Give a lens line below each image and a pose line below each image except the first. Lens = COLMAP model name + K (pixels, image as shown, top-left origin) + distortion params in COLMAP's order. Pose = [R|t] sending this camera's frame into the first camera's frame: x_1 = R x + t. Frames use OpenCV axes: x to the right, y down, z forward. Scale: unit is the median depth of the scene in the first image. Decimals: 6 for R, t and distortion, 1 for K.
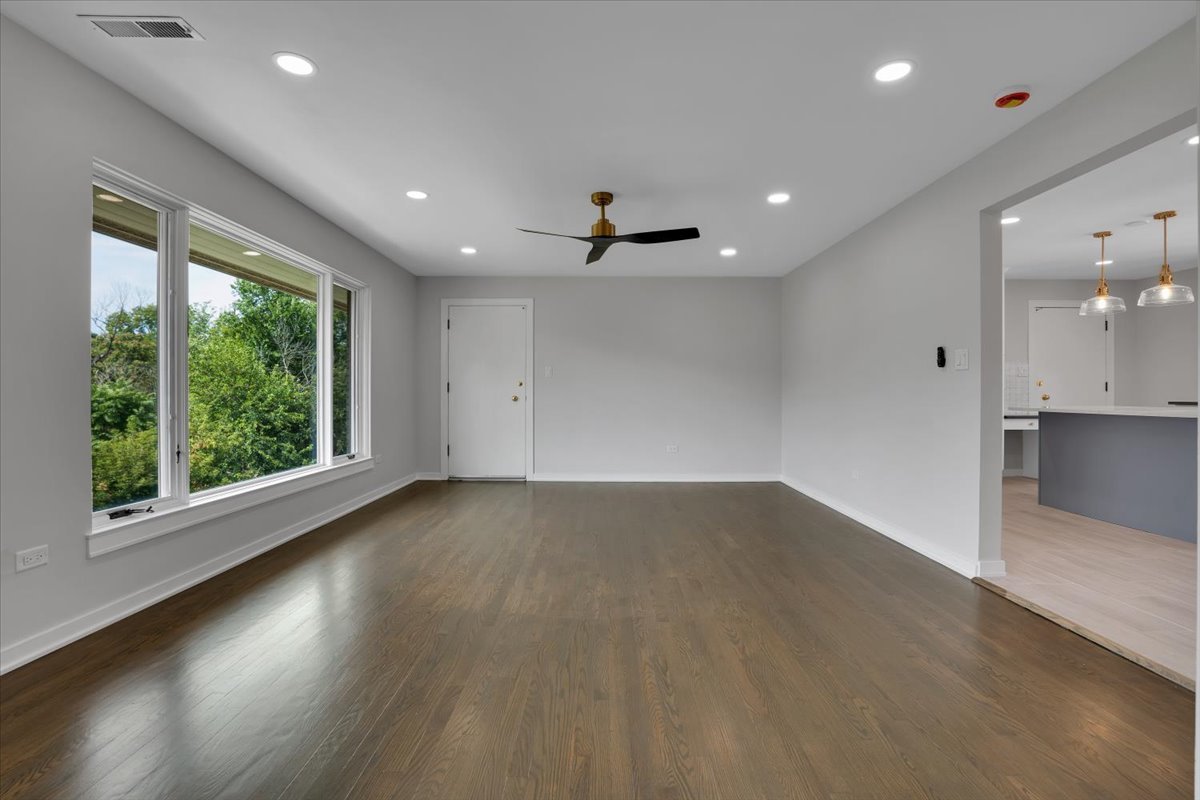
lens RADIAL K [[547.2, 0, 593.7], [0, 547.2, 400.0], [0, 0, 1]] dist [-0.039811, 0.006459]
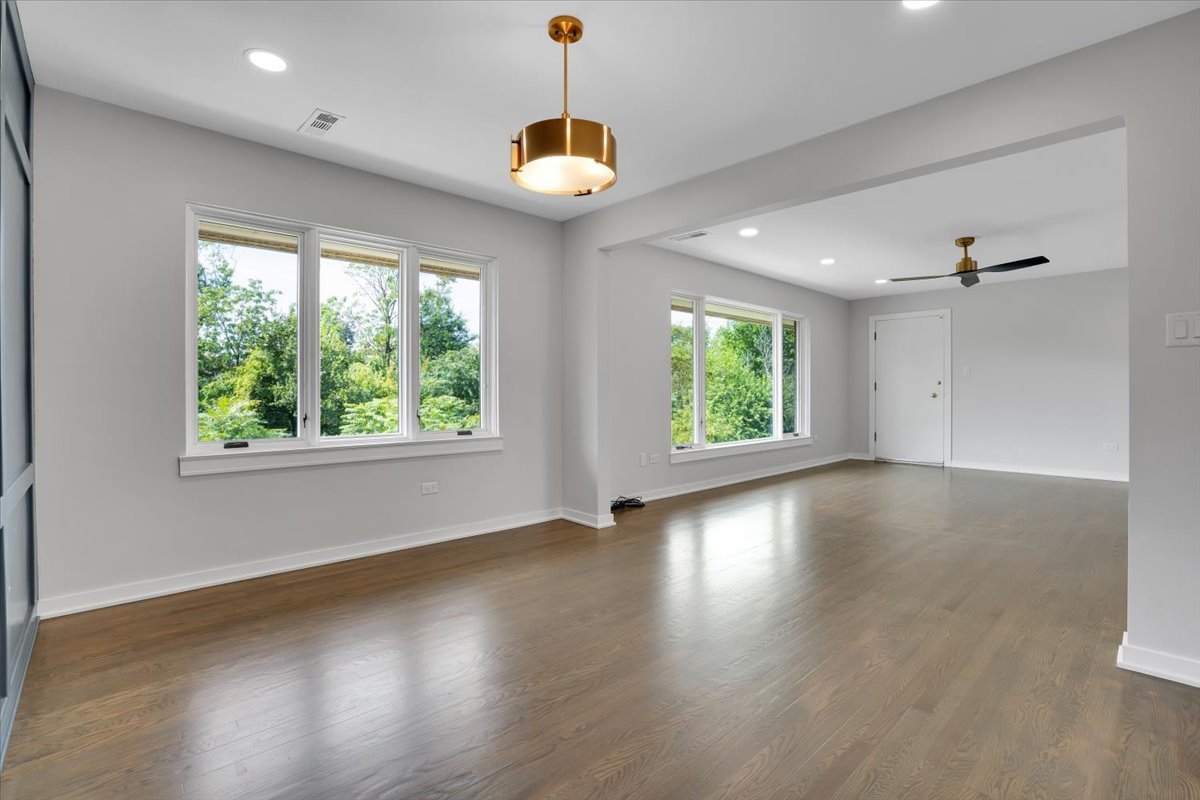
lens RADIAL K [[547.2, 0, 617.6], [0, 547.2, 397.5], [0, 0, 1]] dist [-0.039811, 0.006459]
pose [[0.704840, 0.000780, -0.709366, 0.244382], [-0.002783, 0.999995, -0.001666, 0.007070], [0.709361, 0.003148, 0.704838, -0.359919]]
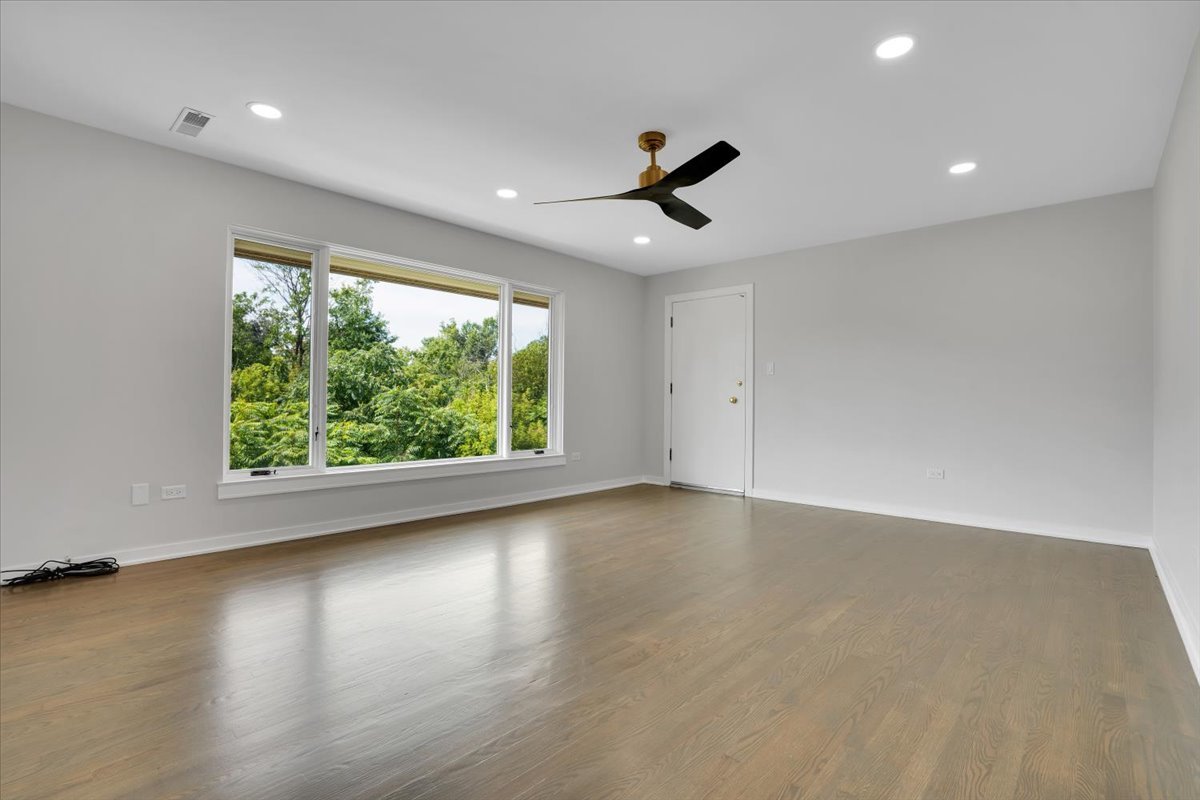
lens RADIAL K [[547.2, 0, 602.3], [0, 547.2, 404.8], [0, 0, 1]] dist [-0.039811, 0.006459]
pose [[0.741151, 0.008614, -0.671284, 0.349589], [-0.014826, 0.999884, -0.003538, 0.012953], [0.671175, 0.012575, 0.741192, 0.266236]]
